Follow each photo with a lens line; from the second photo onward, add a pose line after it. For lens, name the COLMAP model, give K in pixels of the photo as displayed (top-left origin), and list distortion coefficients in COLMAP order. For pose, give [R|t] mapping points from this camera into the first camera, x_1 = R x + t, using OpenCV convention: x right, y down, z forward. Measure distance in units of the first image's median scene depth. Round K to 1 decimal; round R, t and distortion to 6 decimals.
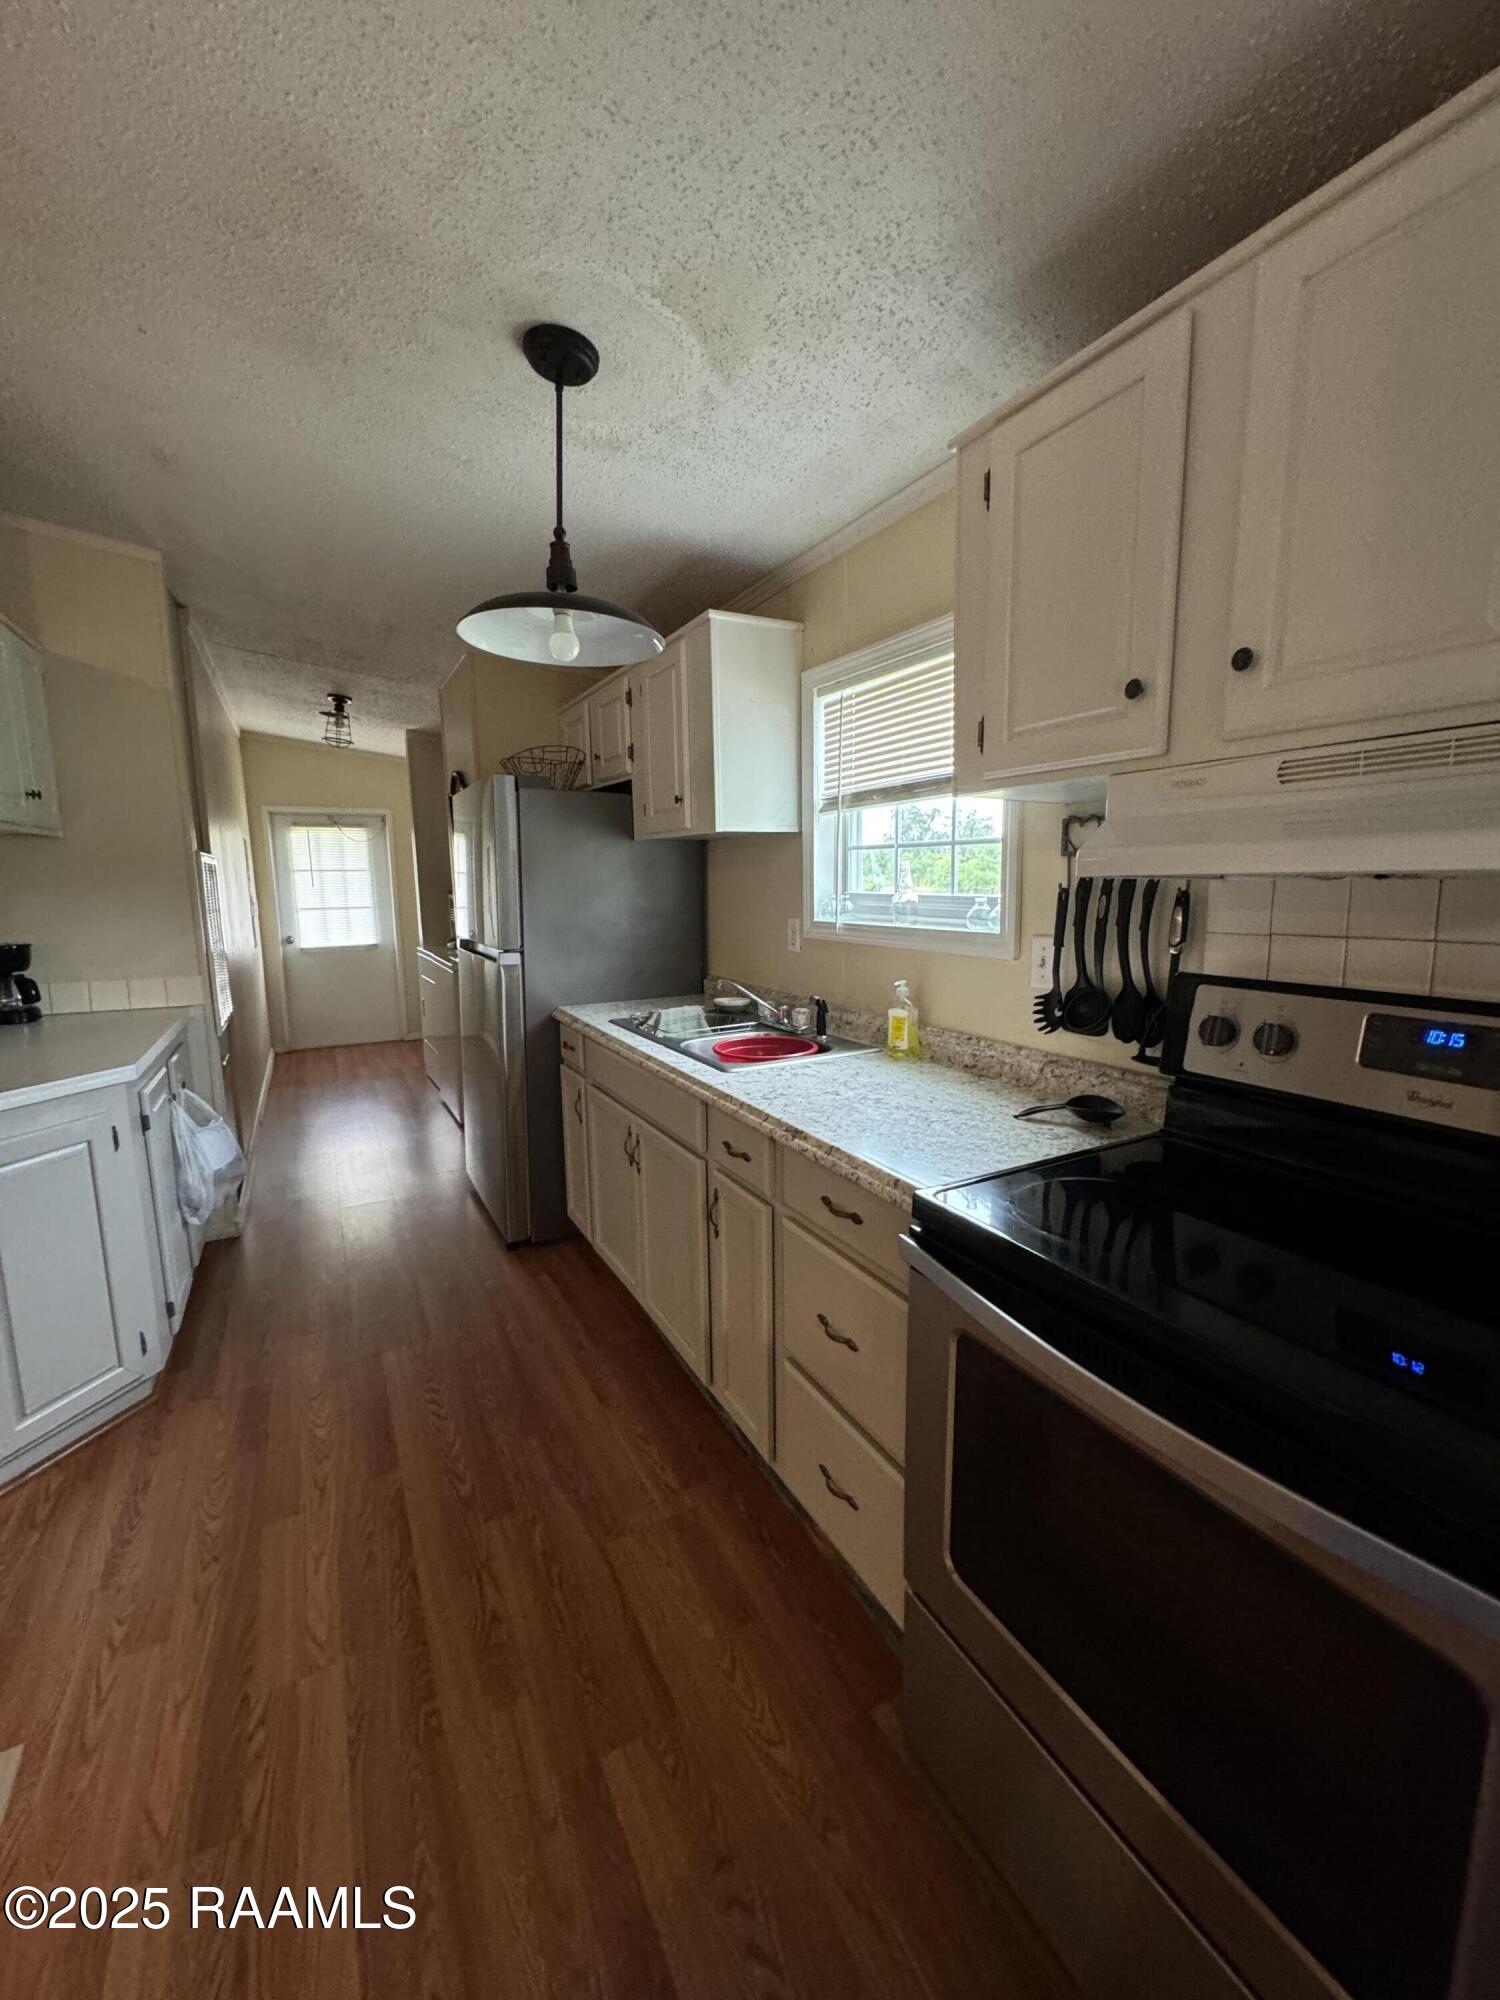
lens RADIAL K [[801.5, 0, 749.7], [0, 801.5, 1000.1], [0, 0, 1]] dist [-0.000648, -0.000009]
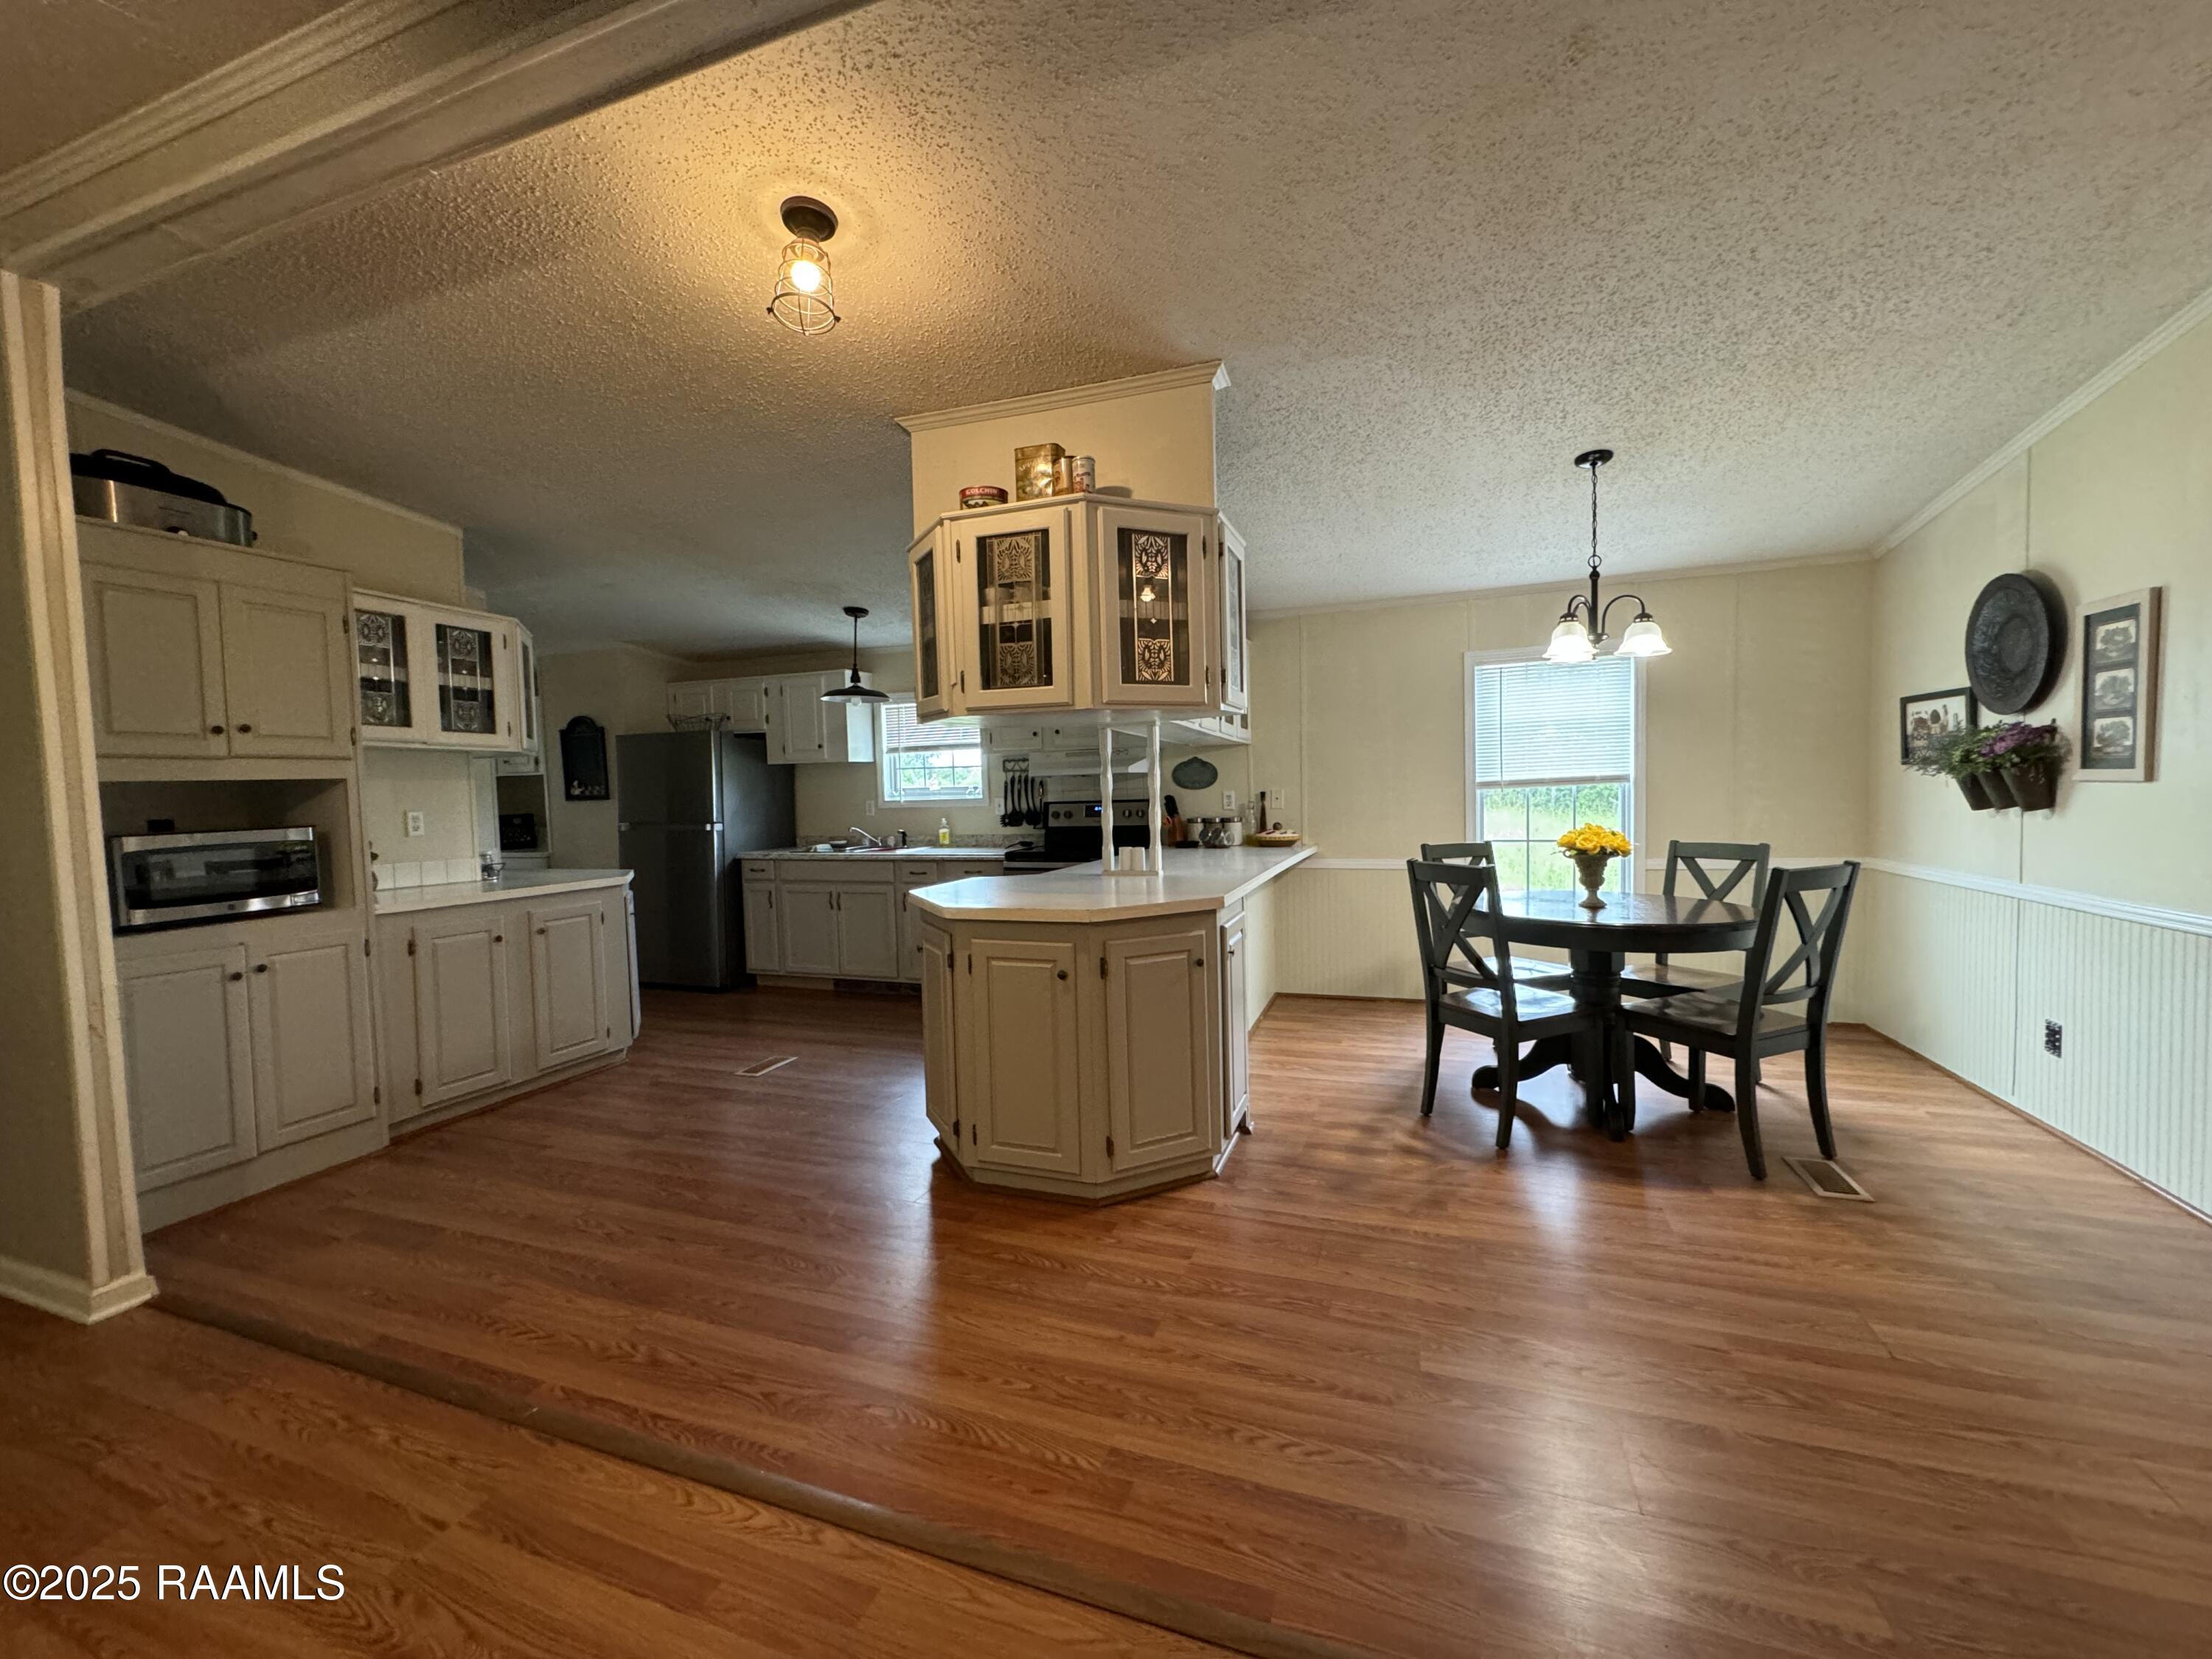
lens RADIAL K [[886.4, 0, 1108.3], [0, 886.4, 831.1], [0, 0, 1]] dist [-0.000648, -0.000009]
pose [[0.752472, -0.037911, 0.657533, -1.314948], [0.117040, 0.990149, -0.076850, 0.302764], [-0.648142, 0.134785, 0.749496, -1.527011]]
